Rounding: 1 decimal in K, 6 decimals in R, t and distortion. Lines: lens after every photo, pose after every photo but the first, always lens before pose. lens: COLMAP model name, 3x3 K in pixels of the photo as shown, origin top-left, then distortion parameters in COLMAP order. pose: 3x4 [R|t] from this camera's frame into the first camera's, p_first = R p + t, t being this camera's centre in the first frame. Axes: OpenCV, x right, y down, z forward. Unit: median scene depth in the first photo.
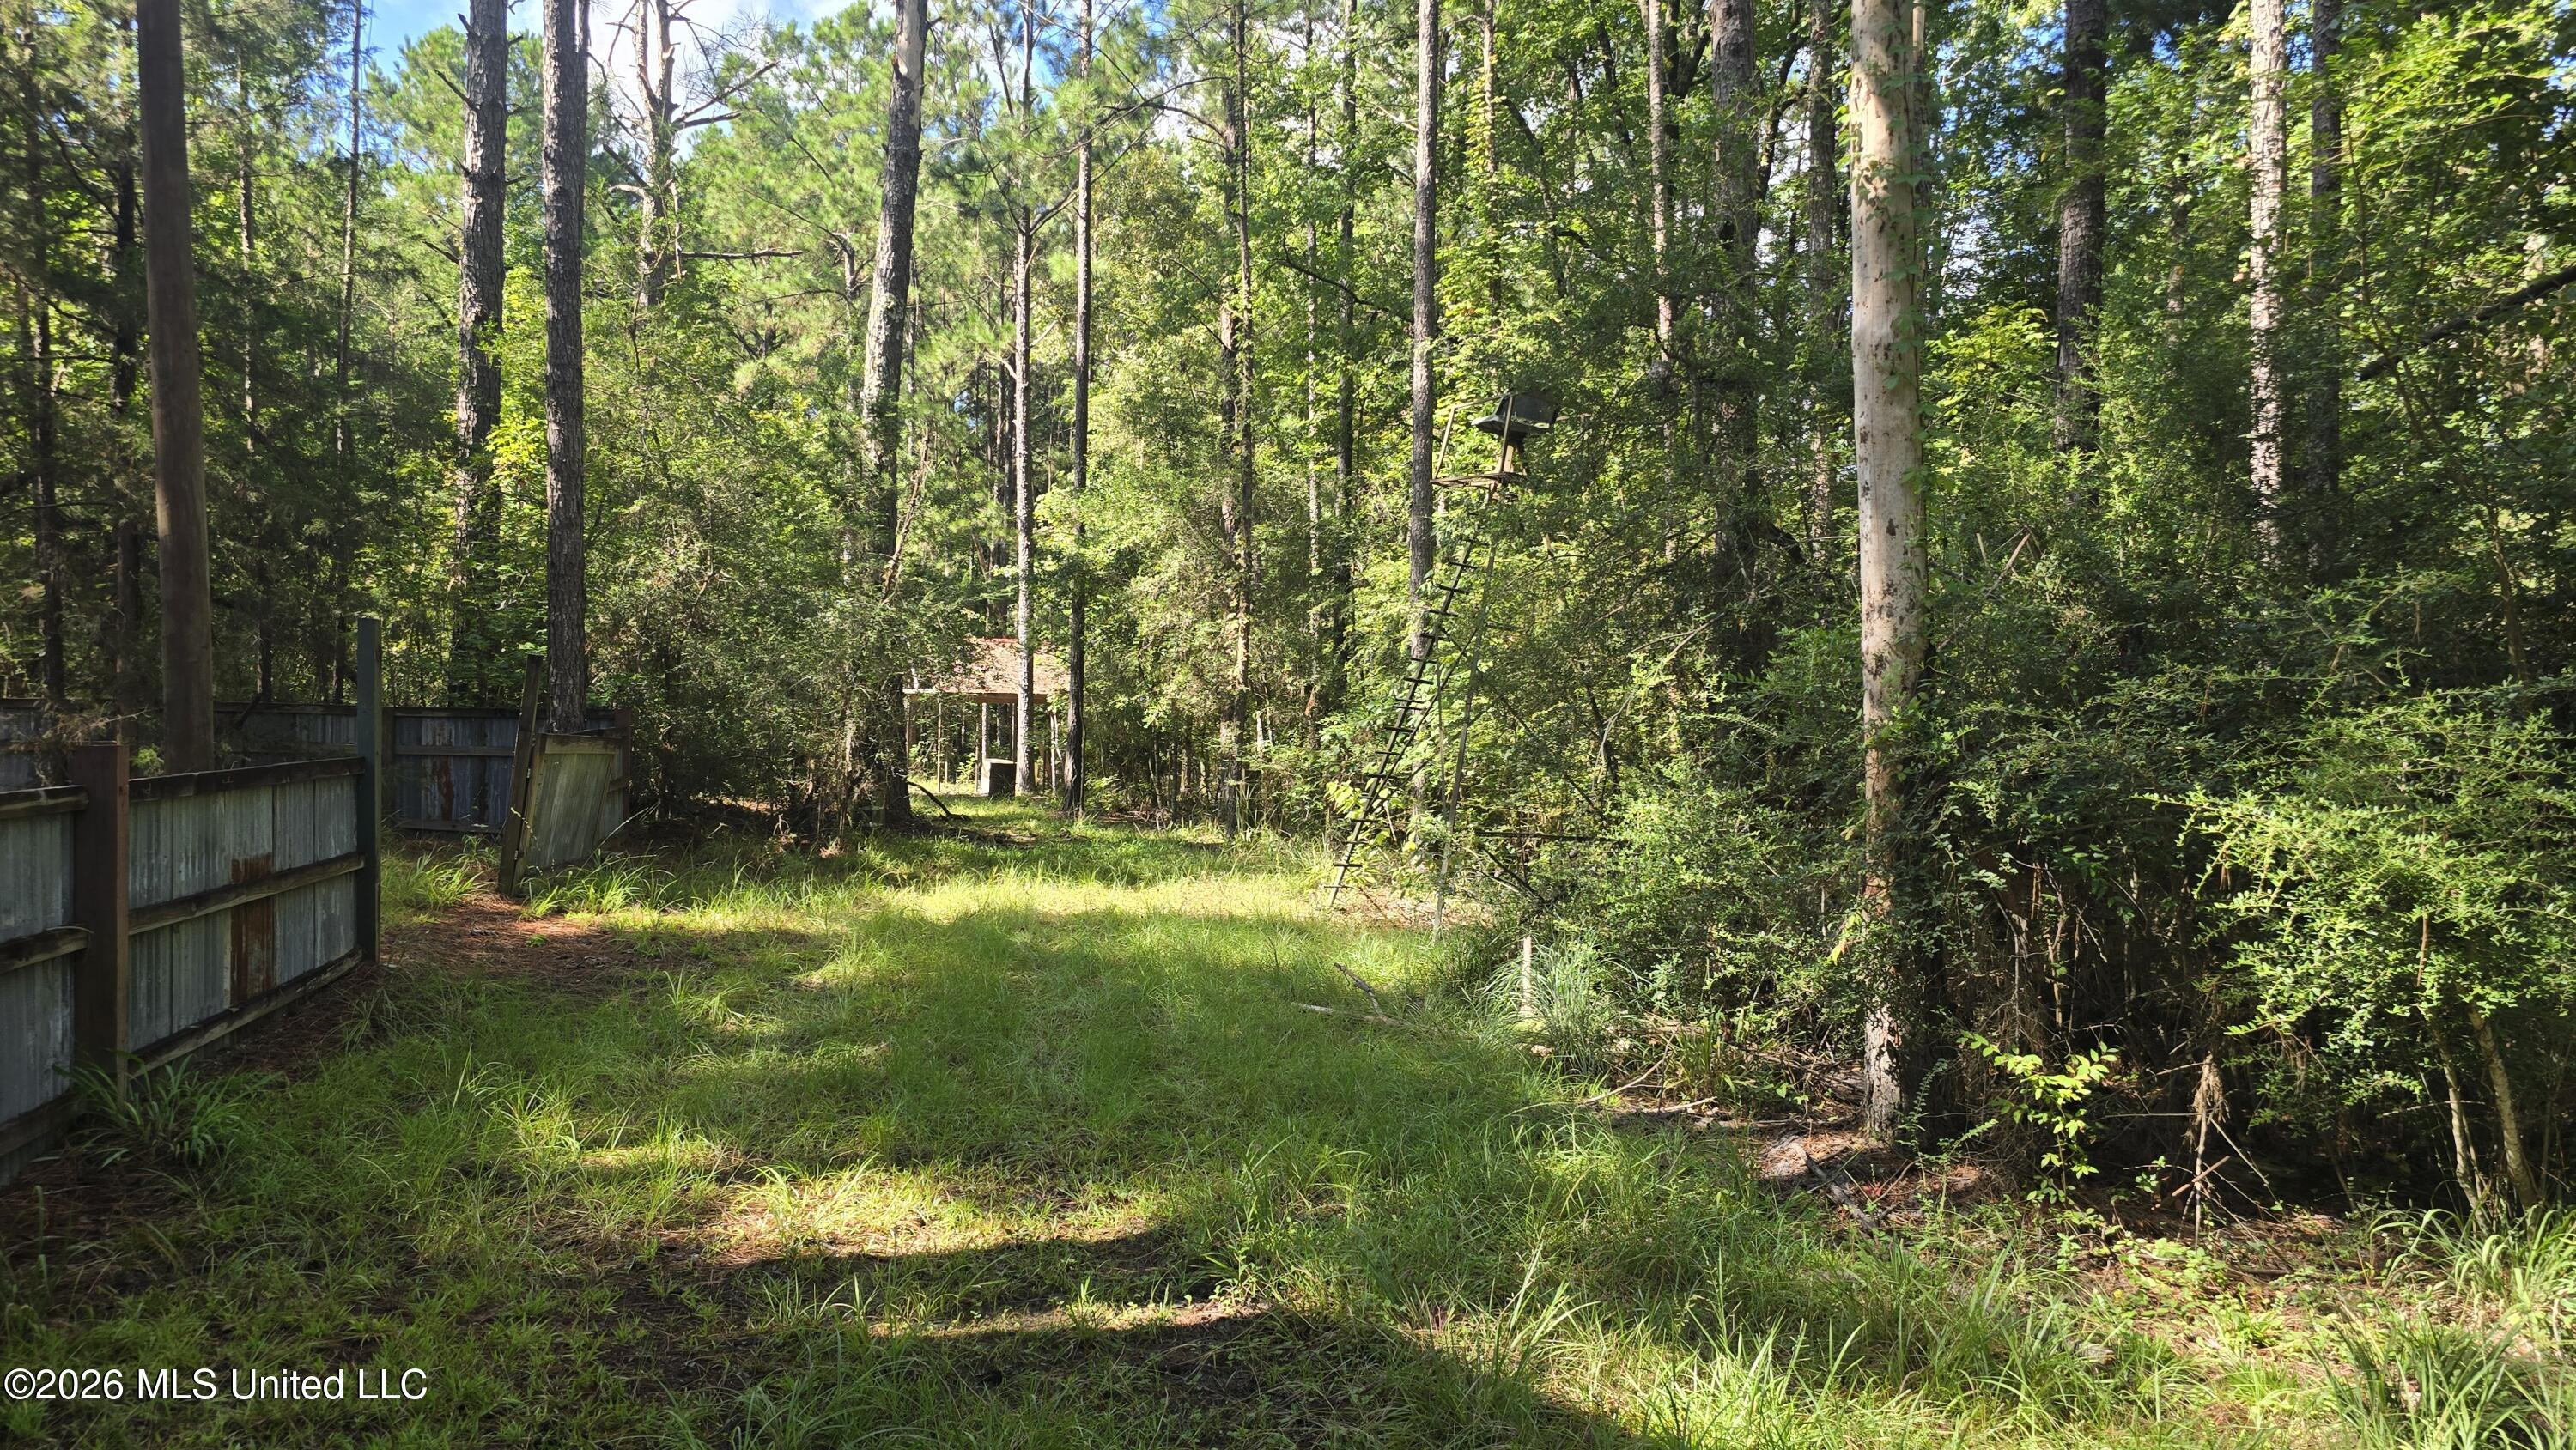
lens RADIAL K [[1715.1, 0, 1339.5], [0, 1715.1, 720.4], [0, 0, 1]] dist [0.057345, -0.062315]
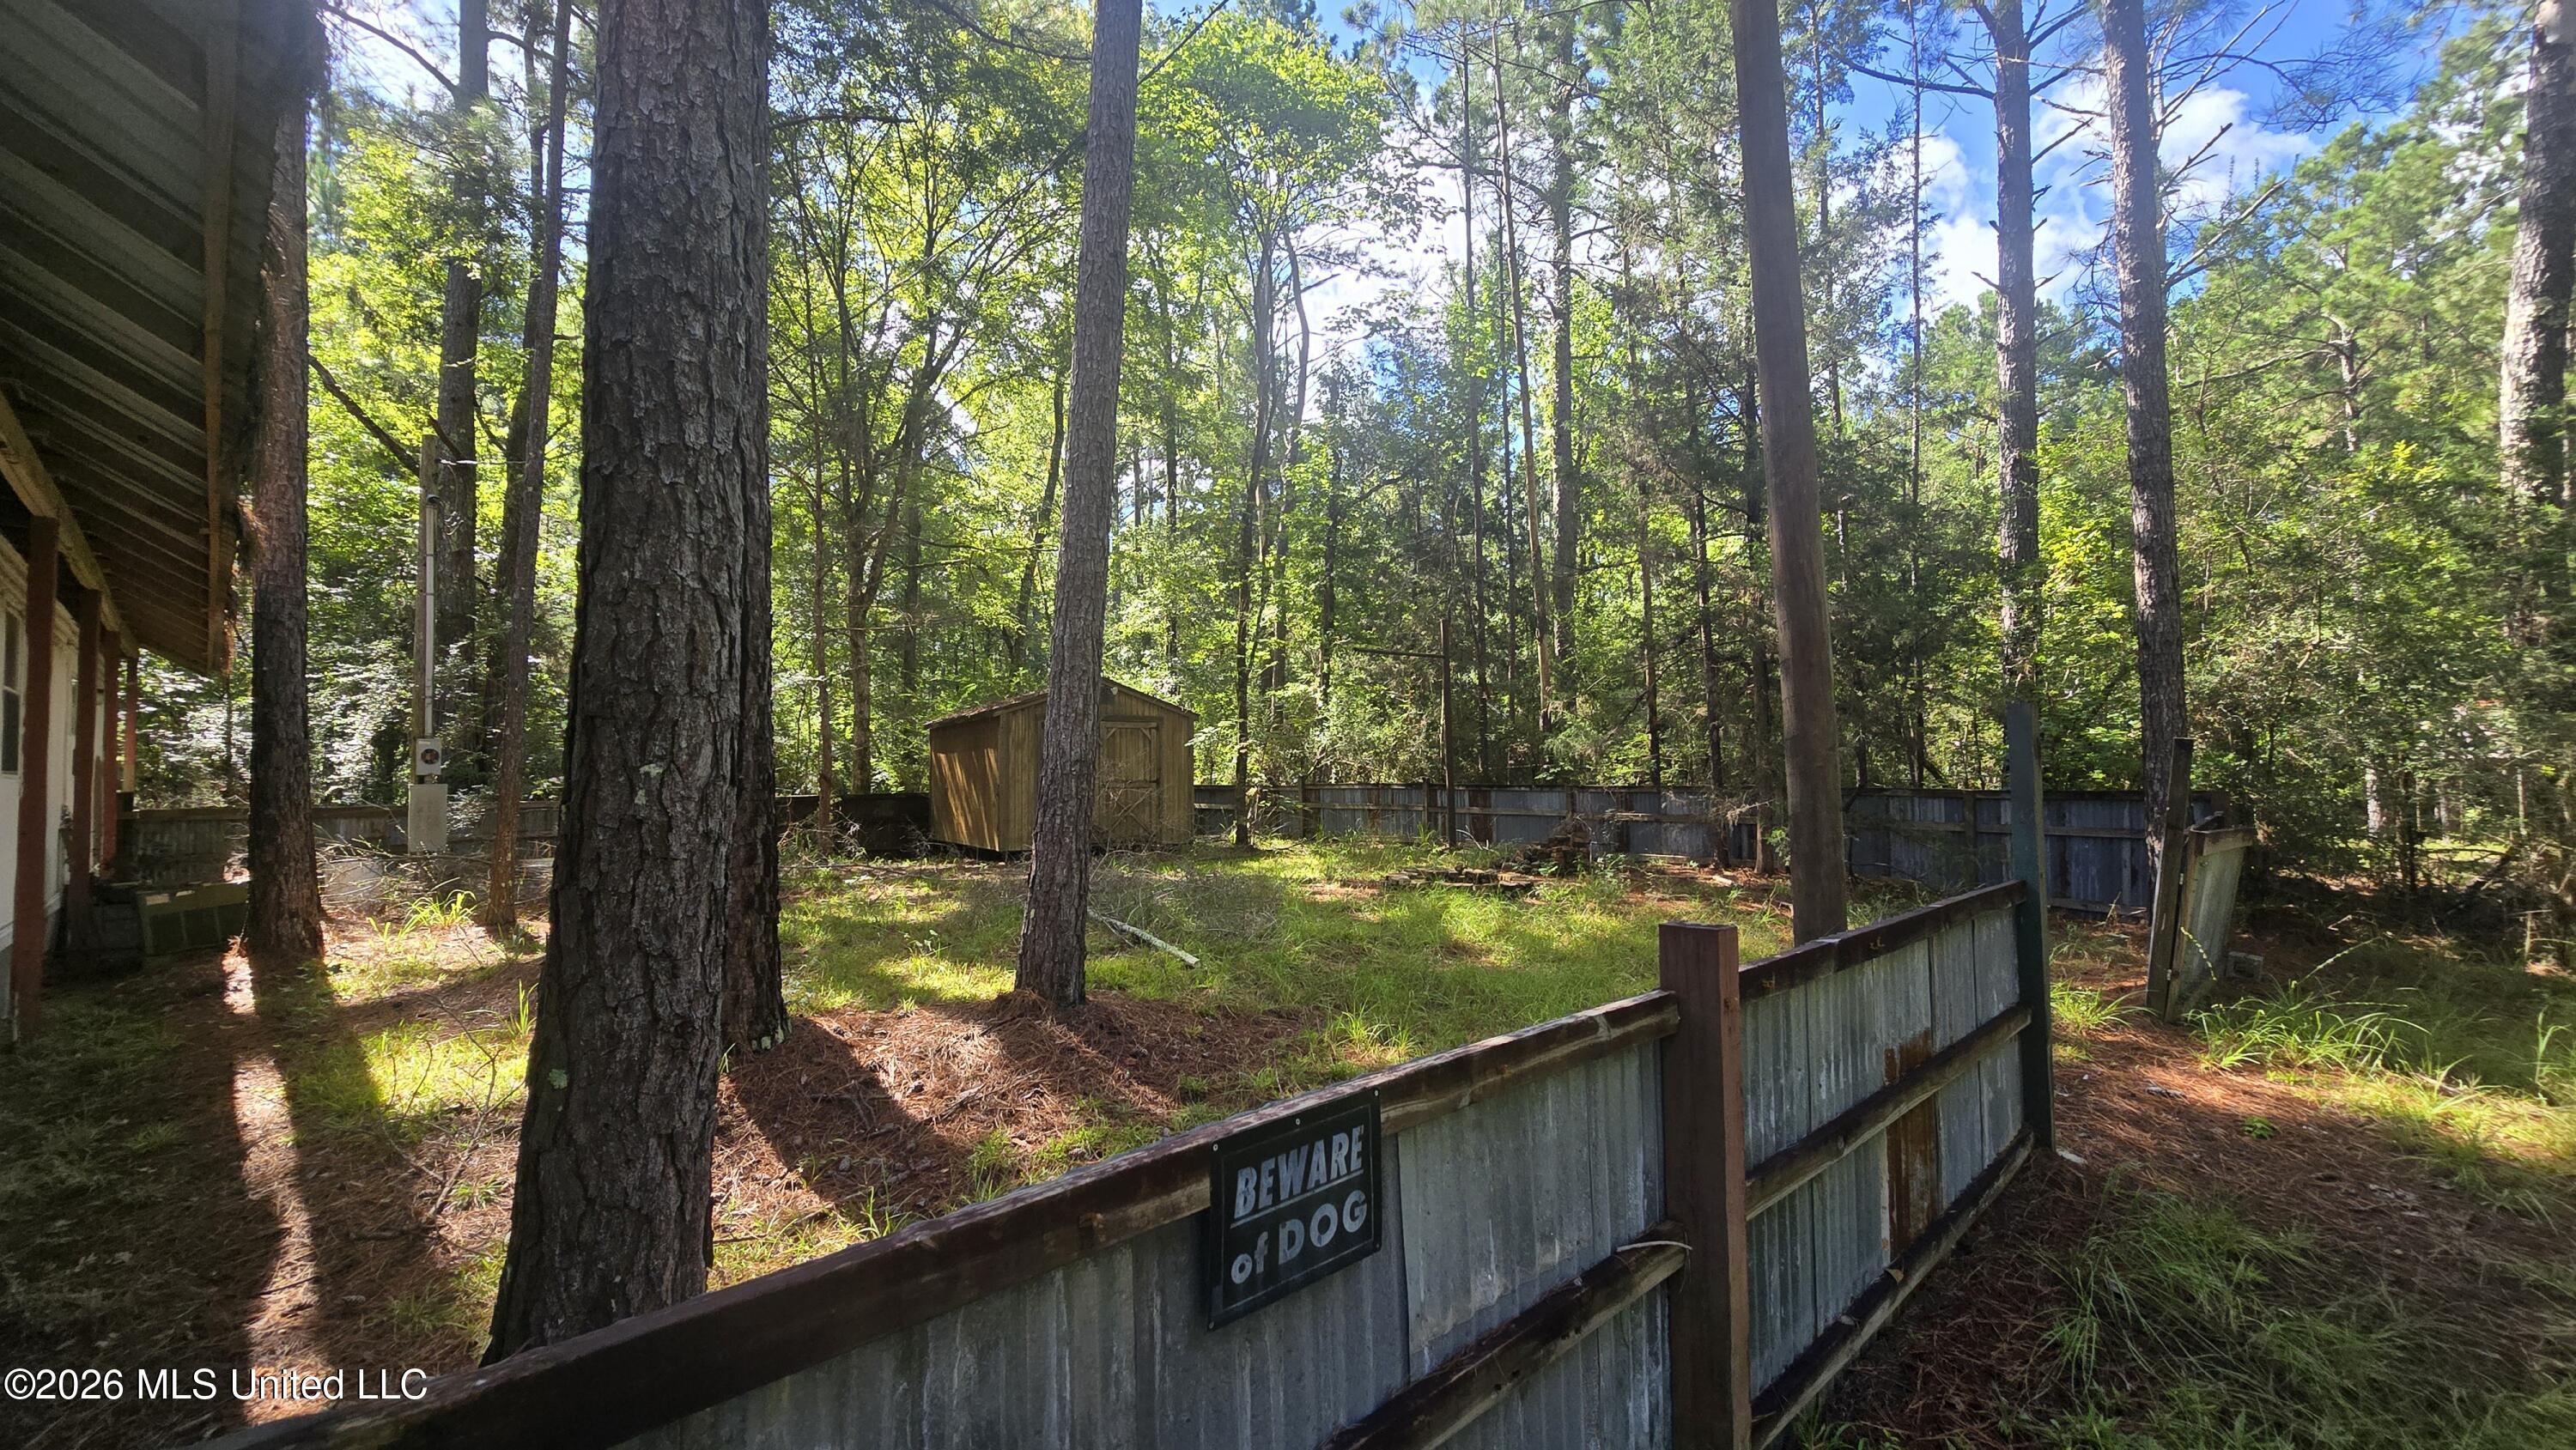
lens RADIAL K [[1055.4, 0, 1293.6], [0, 1055.4, 734.3], [0, 0, 1]] dist [-0.001382, -0.000351]
pose [[0.511210, -0.050061, -0.857996, -0.267996], [0.010075, 0.998583, -0.052261, -0.019459], [0.859397, 0.018072, 0.510990, 0.397155]]
